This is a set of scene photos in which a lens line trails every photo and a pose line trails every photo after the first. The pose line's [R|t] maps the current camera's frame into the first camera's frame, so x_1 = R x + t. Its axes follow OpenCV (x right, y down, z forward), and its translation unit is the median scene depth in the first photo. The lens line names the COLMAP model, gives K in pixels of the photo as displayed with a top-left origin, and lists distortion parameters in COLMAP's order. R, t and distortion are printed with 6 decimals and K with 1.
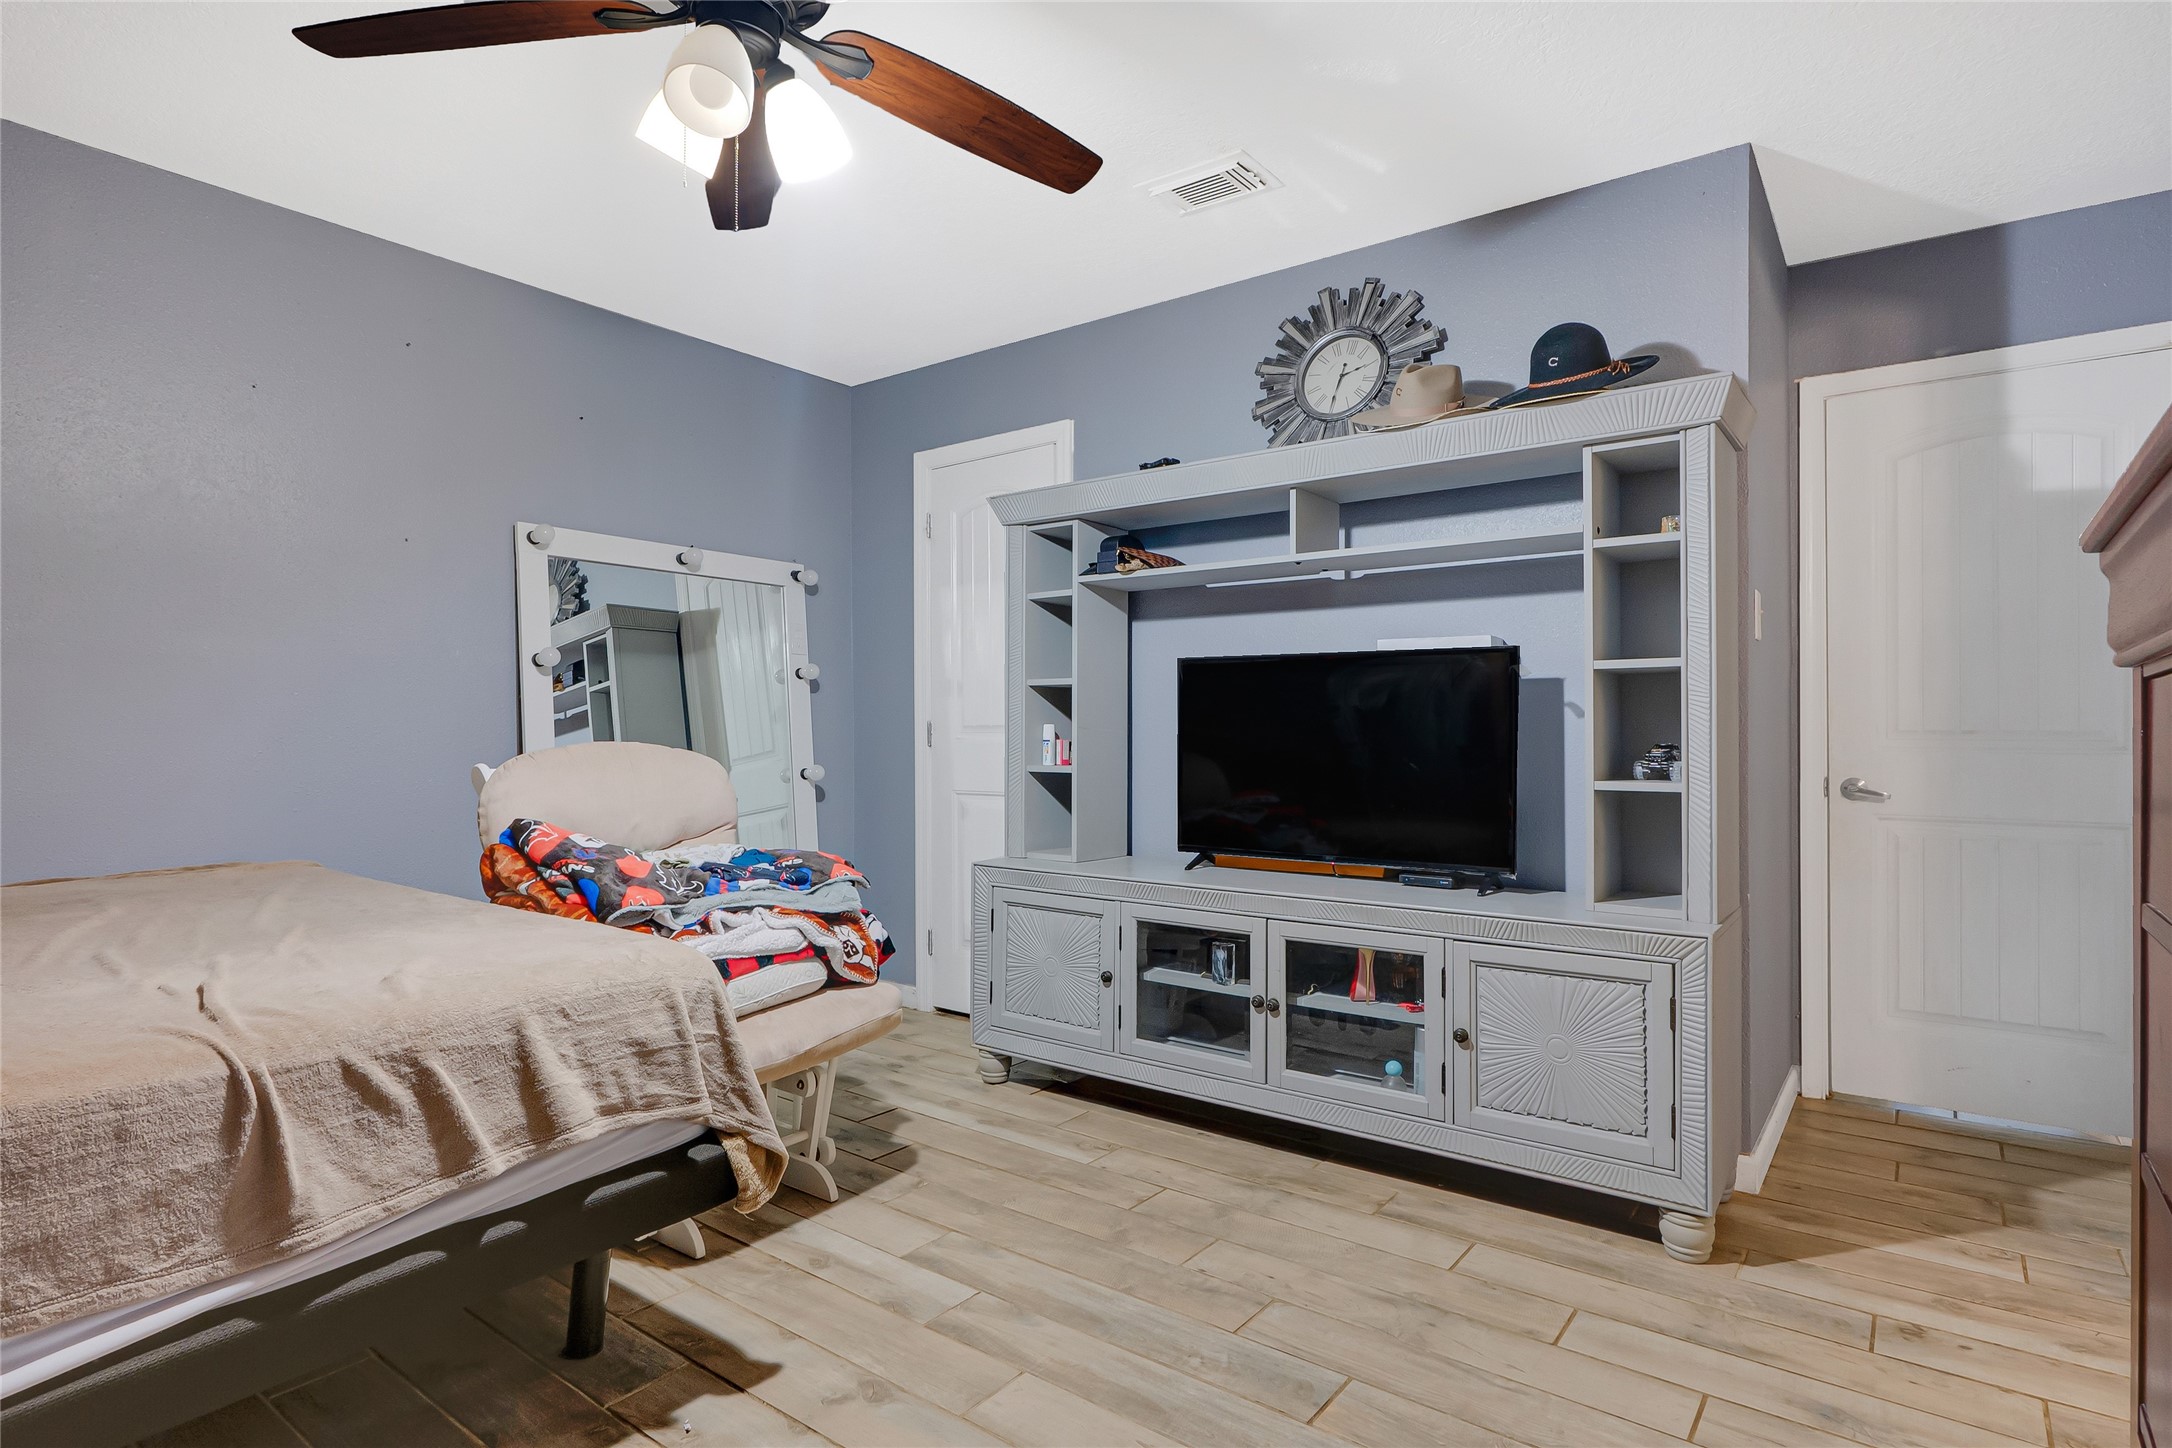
lens RADIAL K [[1111.9, 0, 1086.0], [0, 1111.9, 724.0], [0, 0, 1]] dist [0.001033, 0.000177]
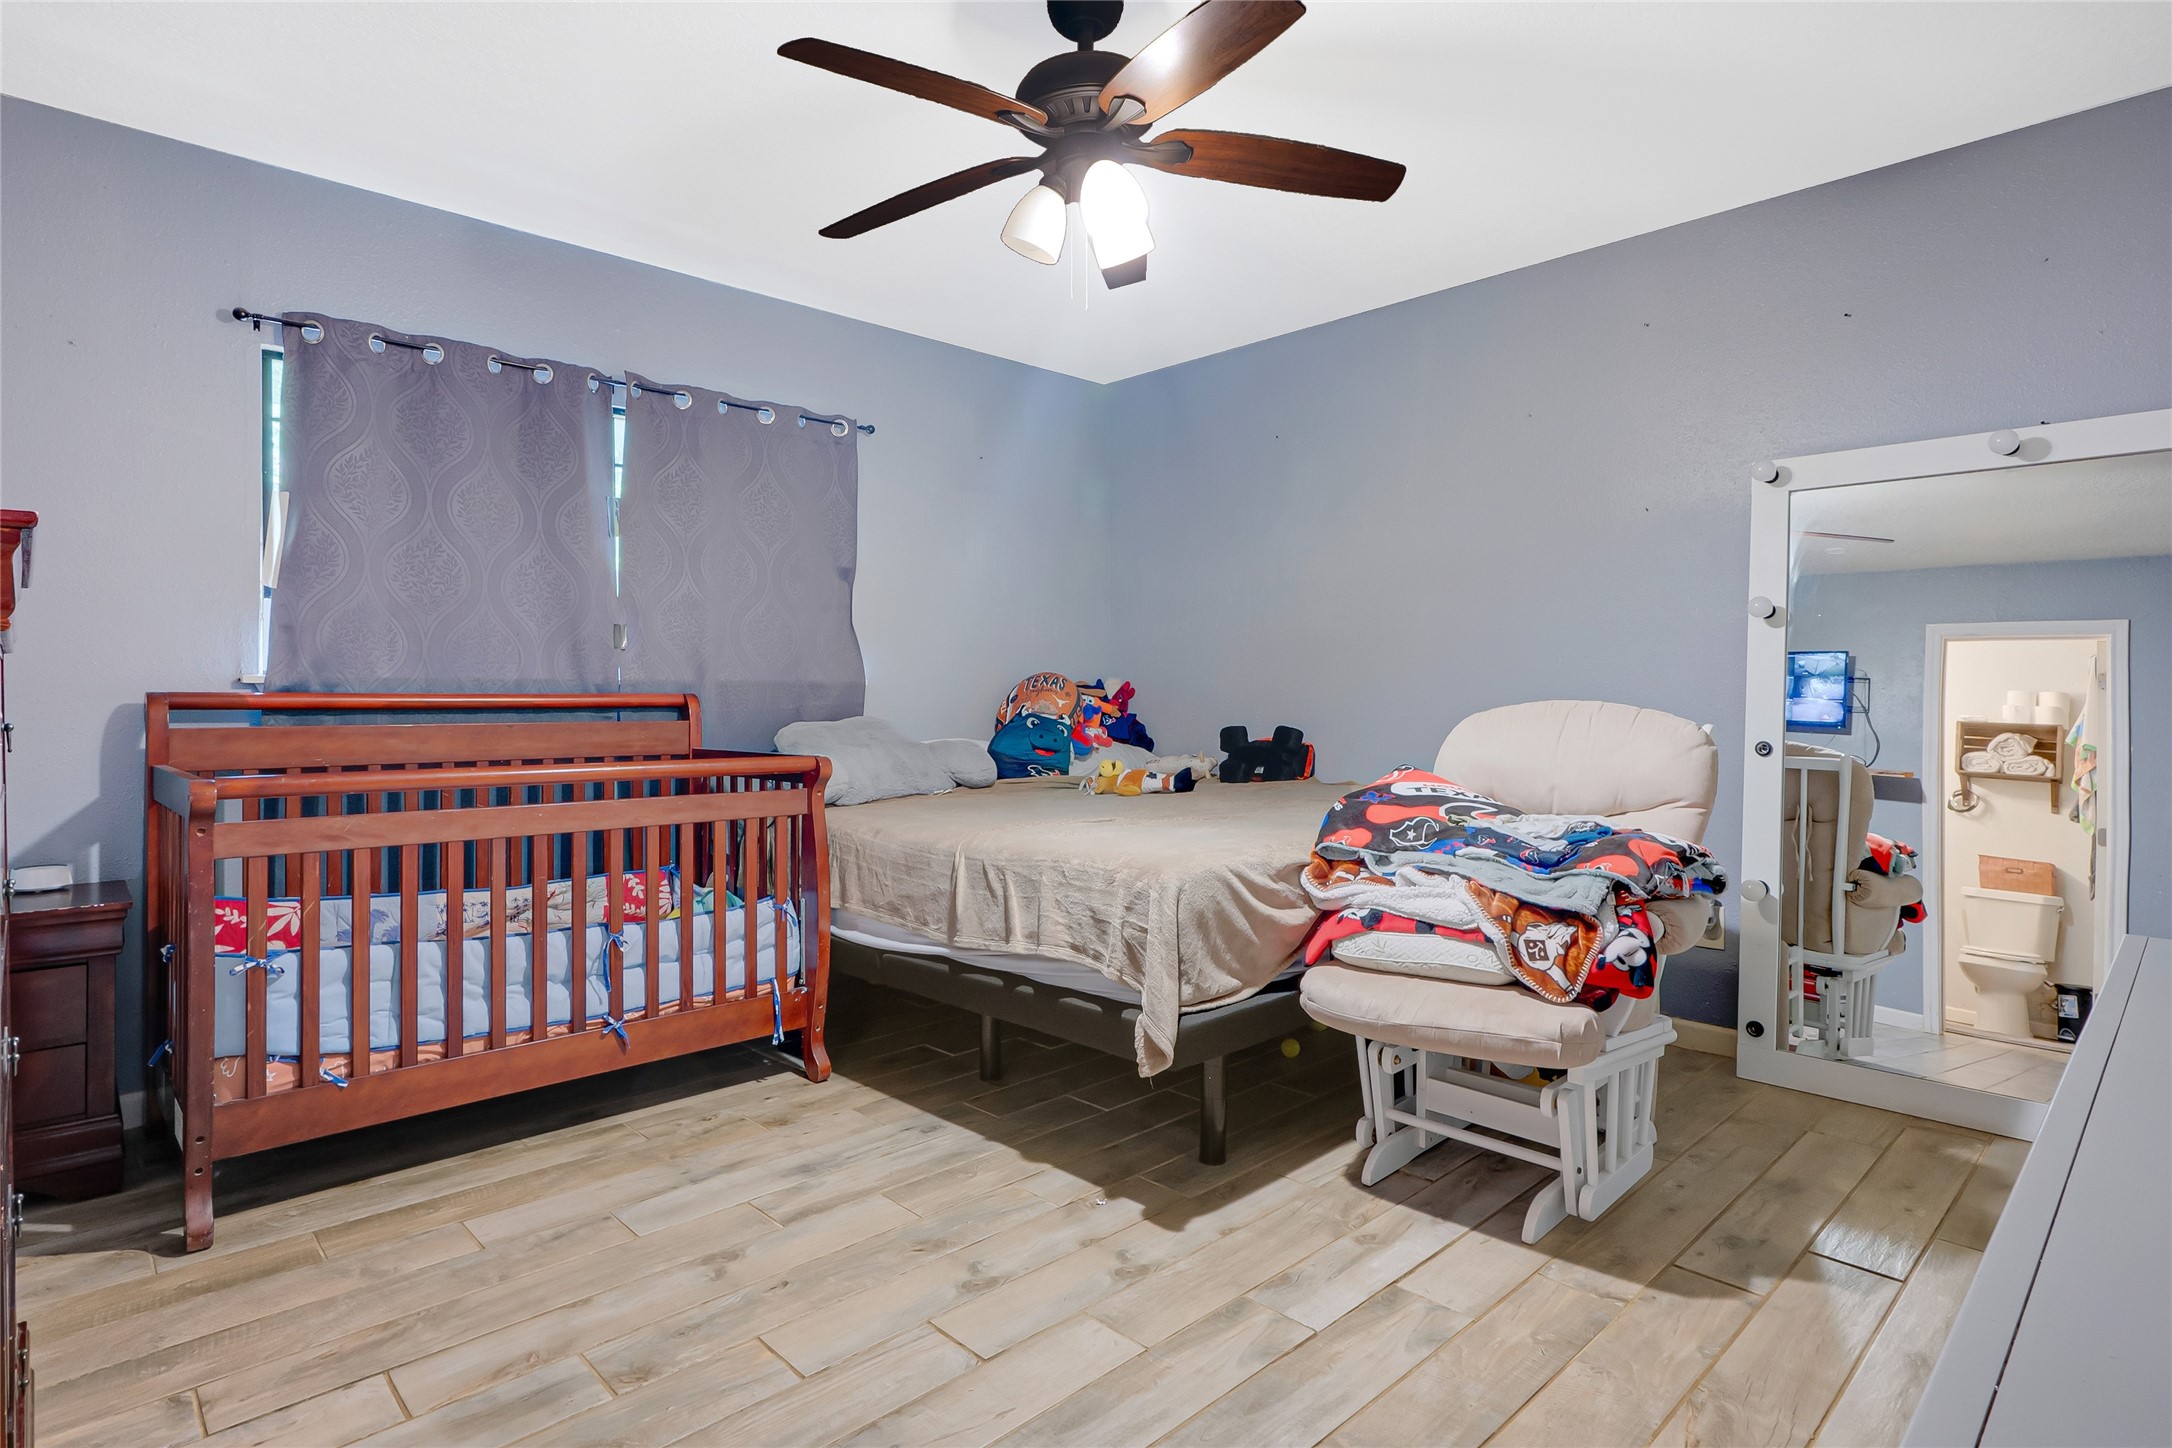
lens RADIAL K [[1111.9, 0, 1086.0], [0, 1111.9, 724.0], [0, 0, 1]] dist [0.001033, 0.000177]
pose [[-0.149370, 0.022765, -0.988519, 0.798515], [0.006534, 0.999736, 0.022036, 0.016559], [0.988760, -0.003168, -0.149479, 0.976397]]
